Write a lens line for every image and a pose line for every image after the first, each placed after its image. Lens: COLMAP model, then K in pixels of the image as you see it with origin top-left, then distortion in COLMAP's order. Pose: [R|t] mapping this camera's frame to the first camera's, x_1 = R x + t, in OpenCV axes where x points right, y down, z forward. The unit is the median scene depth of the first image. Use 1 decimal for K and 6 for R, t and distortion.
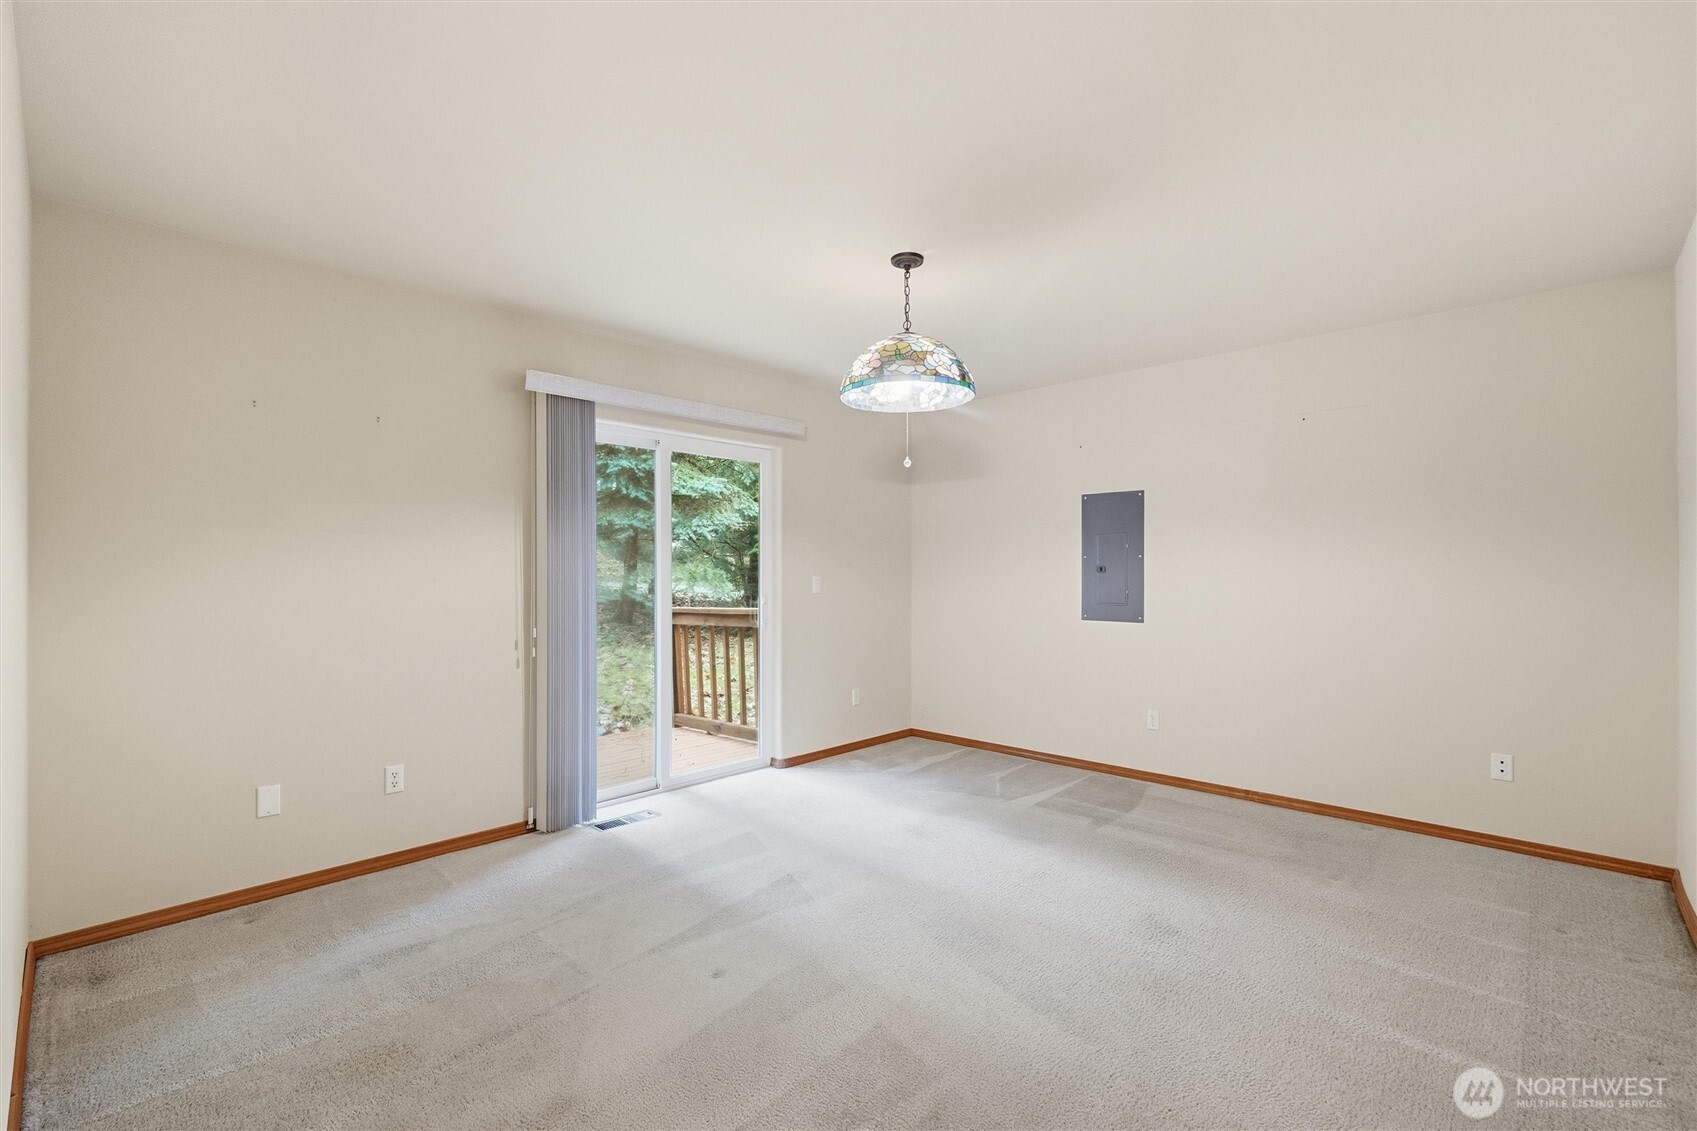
lens RADIAL K [[744.2, 0, 839.3], [0, 744.2, 575.3], [0, 0, 1]] dist [0.002271, 0.000911]
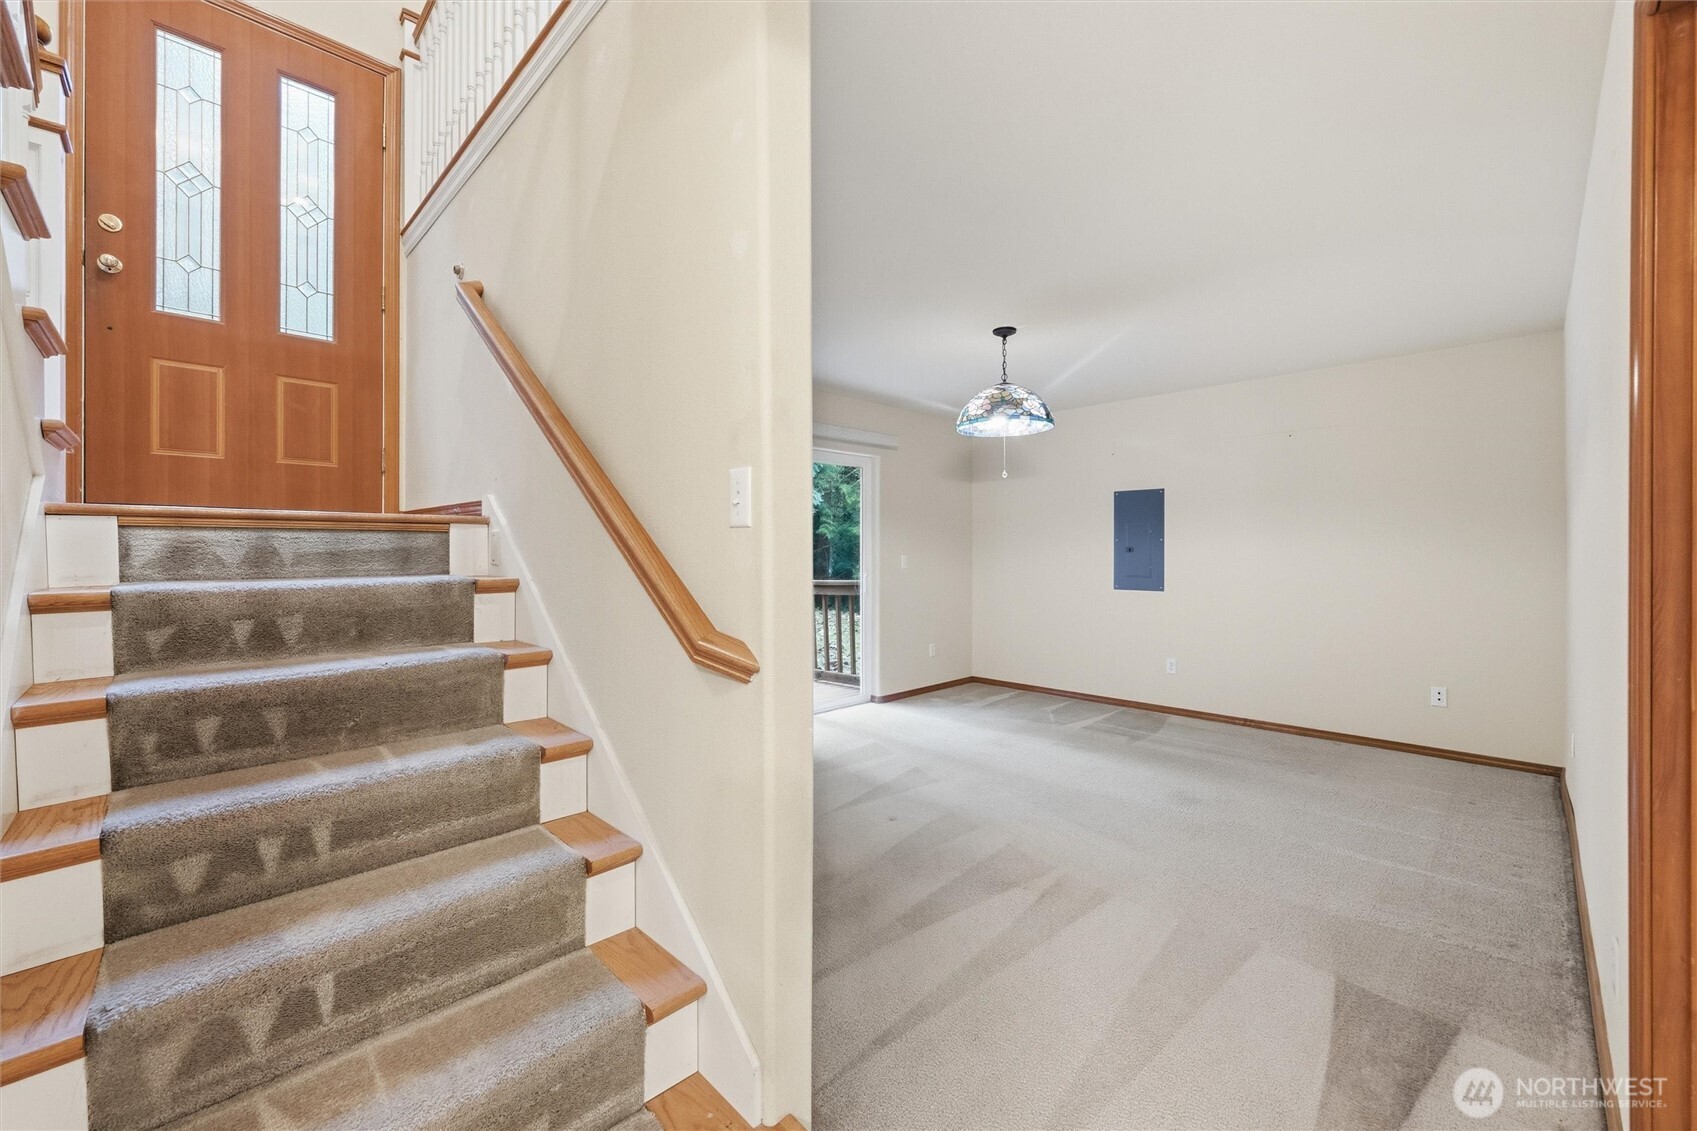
lens RADIAL K [[677.7, 0, 840.1], [0, 677.7, 556.7], [0, 0, 1]] dist [0.000520, -0.000104]
pose [[0.999584, -0.000147, -0.028853, -0.156362], [0.000201, 0.999998, 0.001875, 0.002060], [0.028853, -0.001880, 0.999582, -0.252456]]
